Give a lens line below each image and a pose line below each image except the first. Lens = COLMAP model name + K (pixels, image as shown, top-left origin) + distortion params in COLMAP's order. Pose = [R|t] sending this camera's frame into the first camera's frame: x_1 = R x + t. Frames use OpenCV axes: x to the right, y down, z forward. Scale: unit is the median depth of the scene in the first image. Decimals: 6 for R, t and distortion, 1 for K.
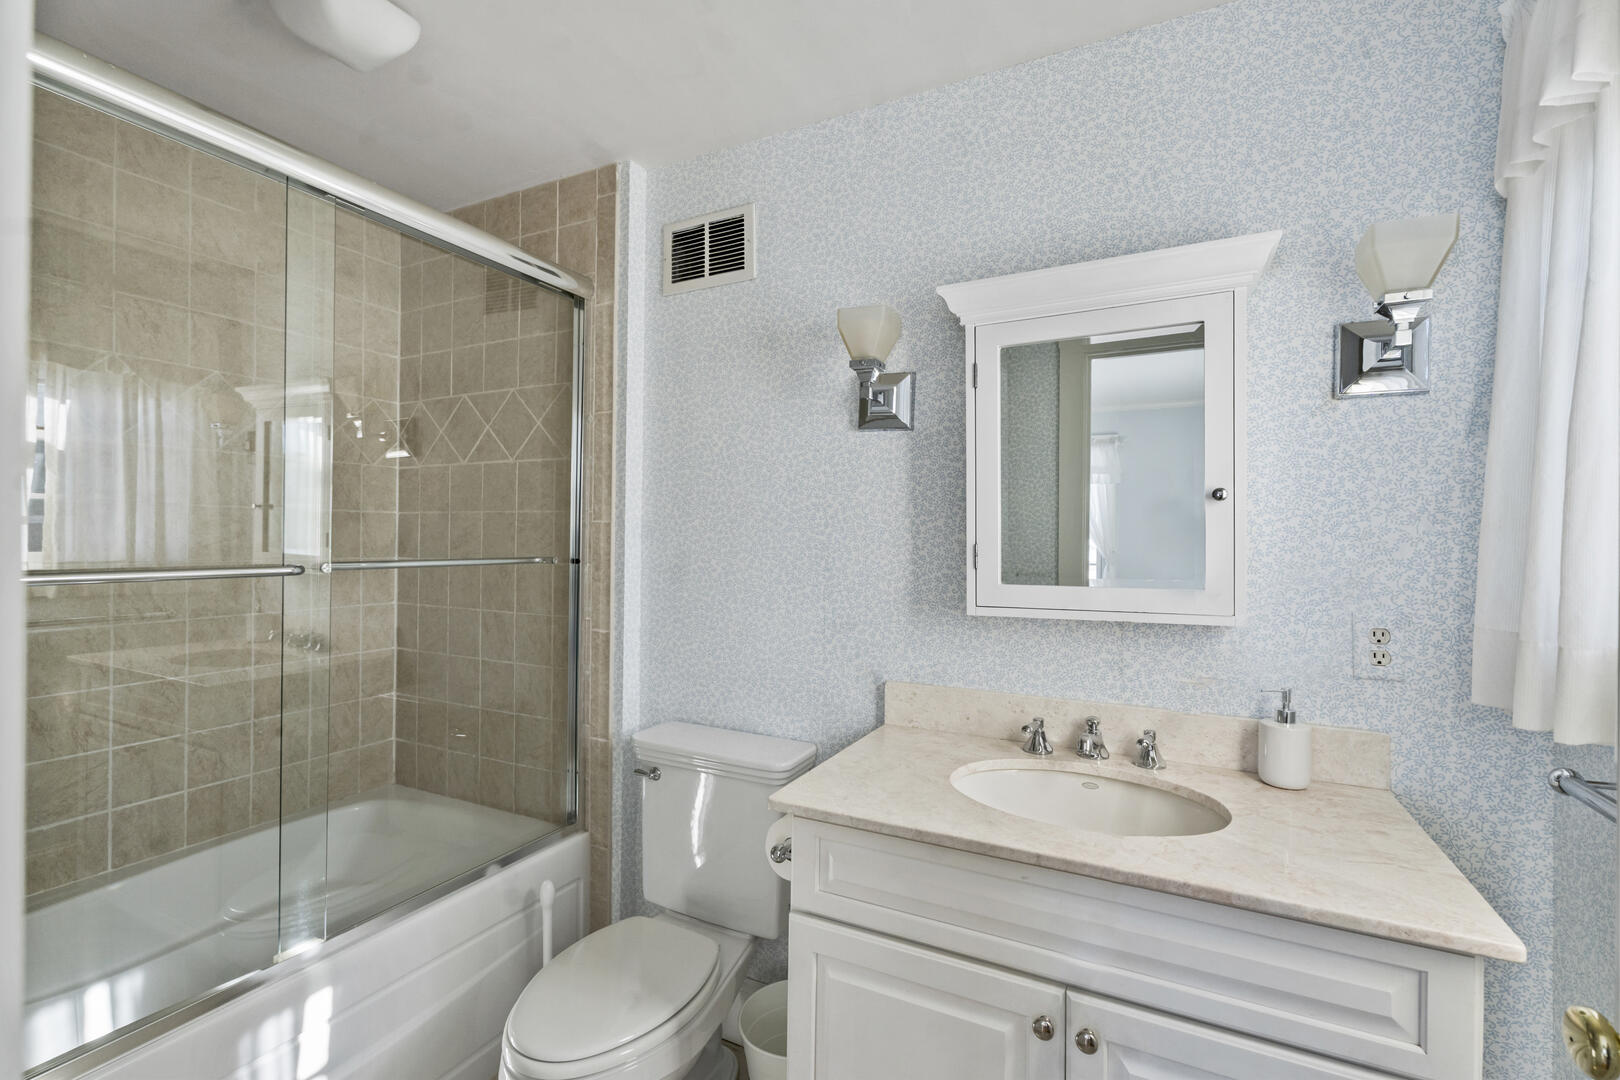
lens RADIAL K [[712.9, 0, 810.0], [0, 712.9, 540.0], [0, 0, 1]] dist [-0.000961, -0.000078]
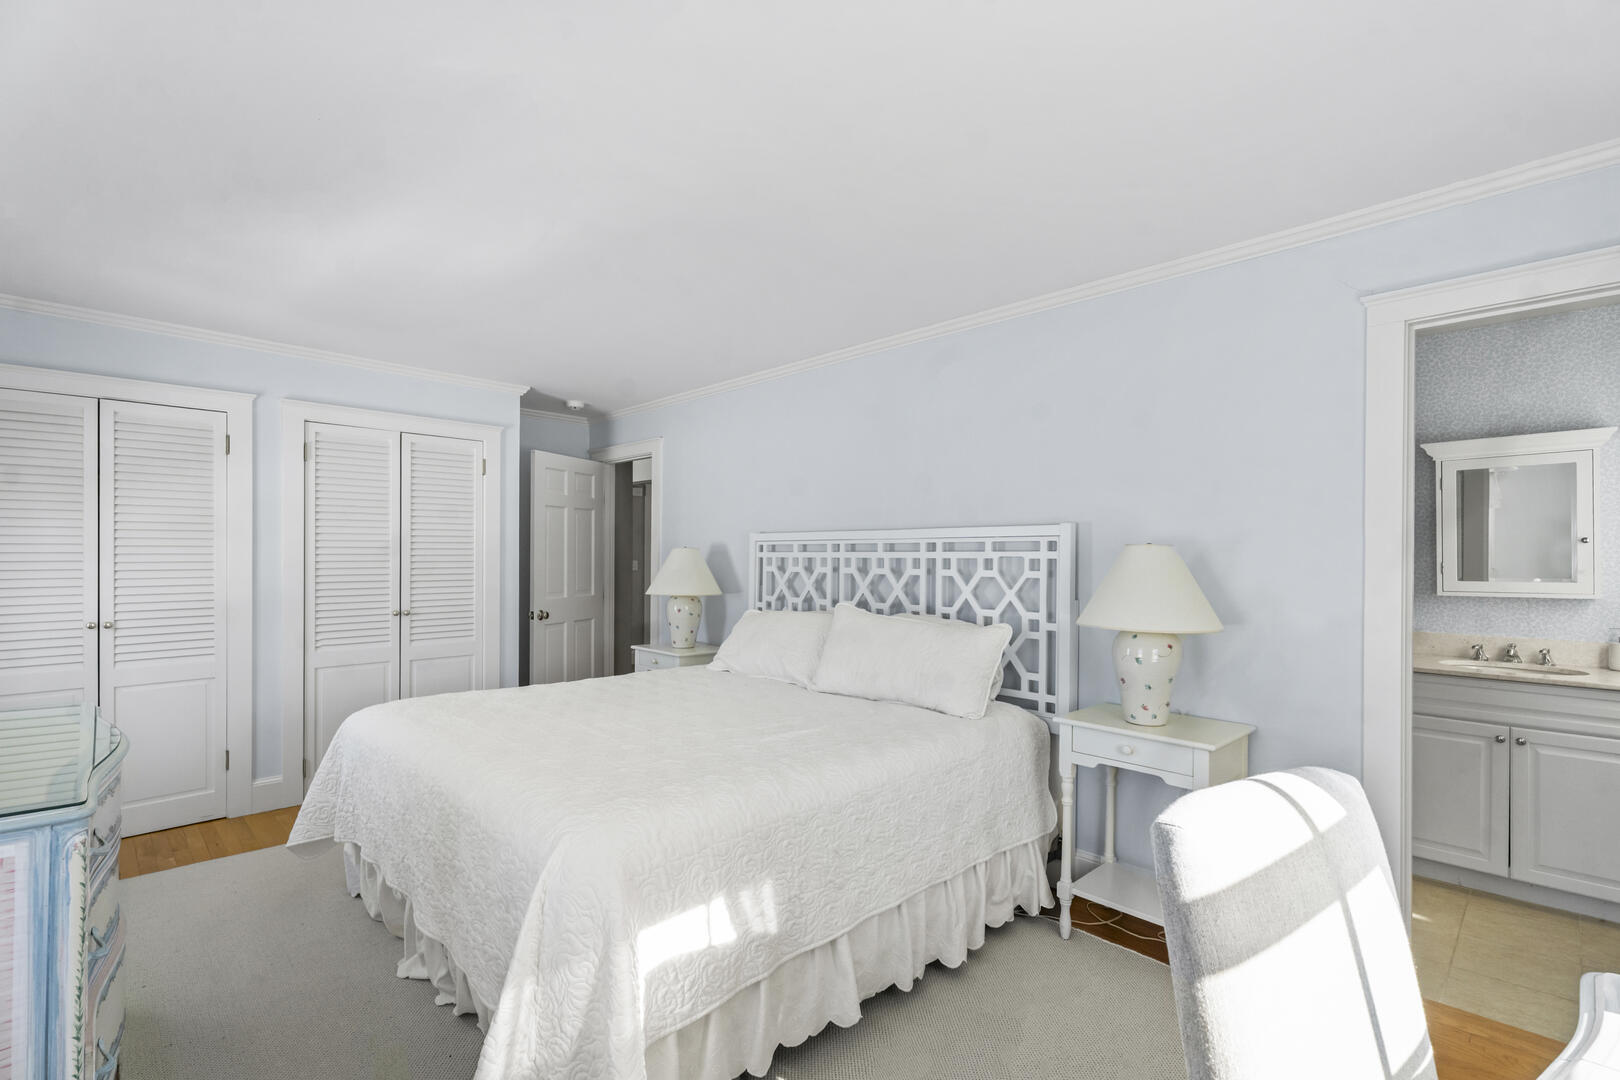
lens RADIAL K [[736.0, 0, 812.0], [0, 736.0, 556.2], [0, 0, 1]] dist [-0.000377, -0.000195]
pose [[0.946925, -0.004881, -0.321417, -0.909348], [0.003994, 0.999986, -0.003418, -0.014741], [0.321429, 0.001953, 0.946932, -1.821147]]
